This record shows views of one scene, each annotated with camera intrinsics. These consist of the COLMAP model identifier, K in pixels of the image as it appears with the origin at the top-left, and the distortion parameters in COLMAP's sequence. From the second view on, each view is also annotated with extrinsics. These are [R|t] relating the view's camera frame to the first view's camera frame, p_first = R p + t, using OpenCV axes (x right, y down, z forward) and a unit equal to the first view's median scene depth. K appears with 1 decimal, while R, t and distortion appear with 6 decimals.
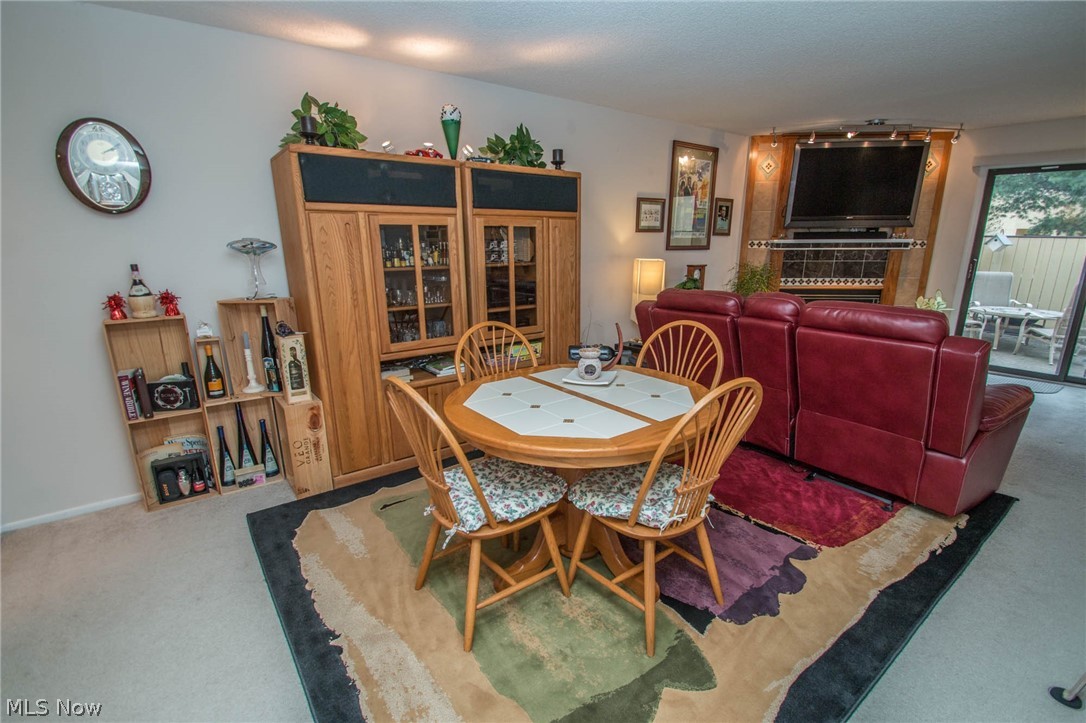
lens RADIAL K [[500.8, 0, 547.6], [0, 500.8, 369.4], [0, 0, 1]] dist [-0.016596, -0.001658]
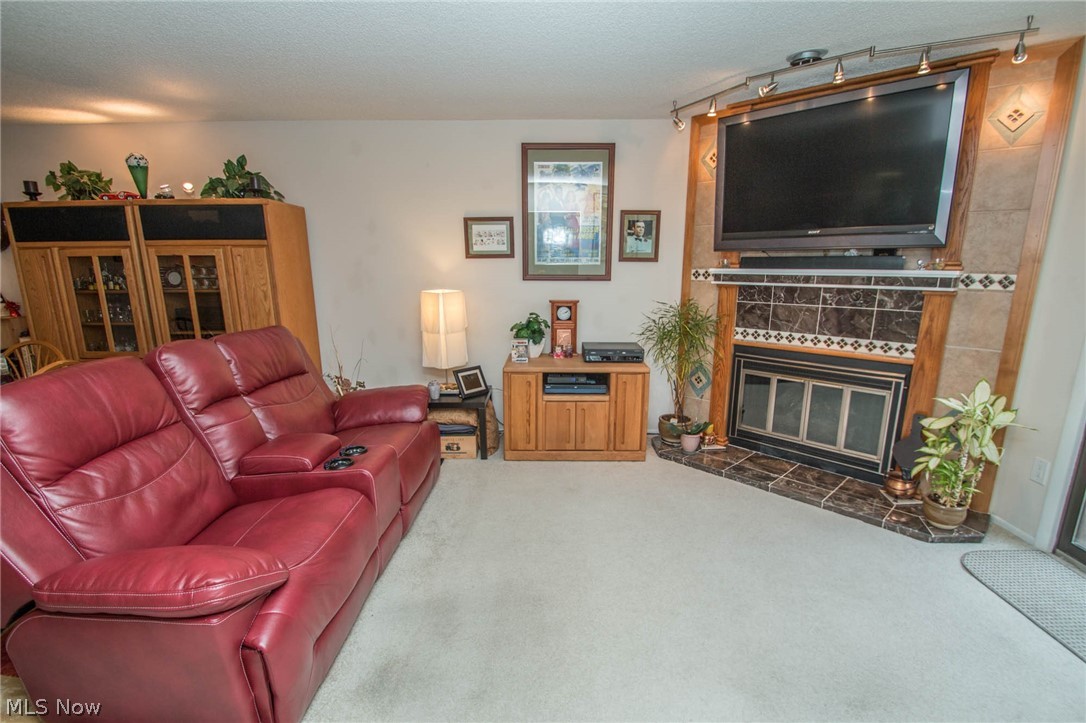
lens RADIAL K [[500.8, 0, 542.9], [0, 500.8, 363.4], [0, 0, 1]] dist [-0.016596, -0.001658]
pose [[0.793304, 0.127097, -0.595412, 0.699188], [-0.156857, 0.987620, 0.001827, -0.106300], [0.588273, 0.091945, 0.803418, 0.364469]]
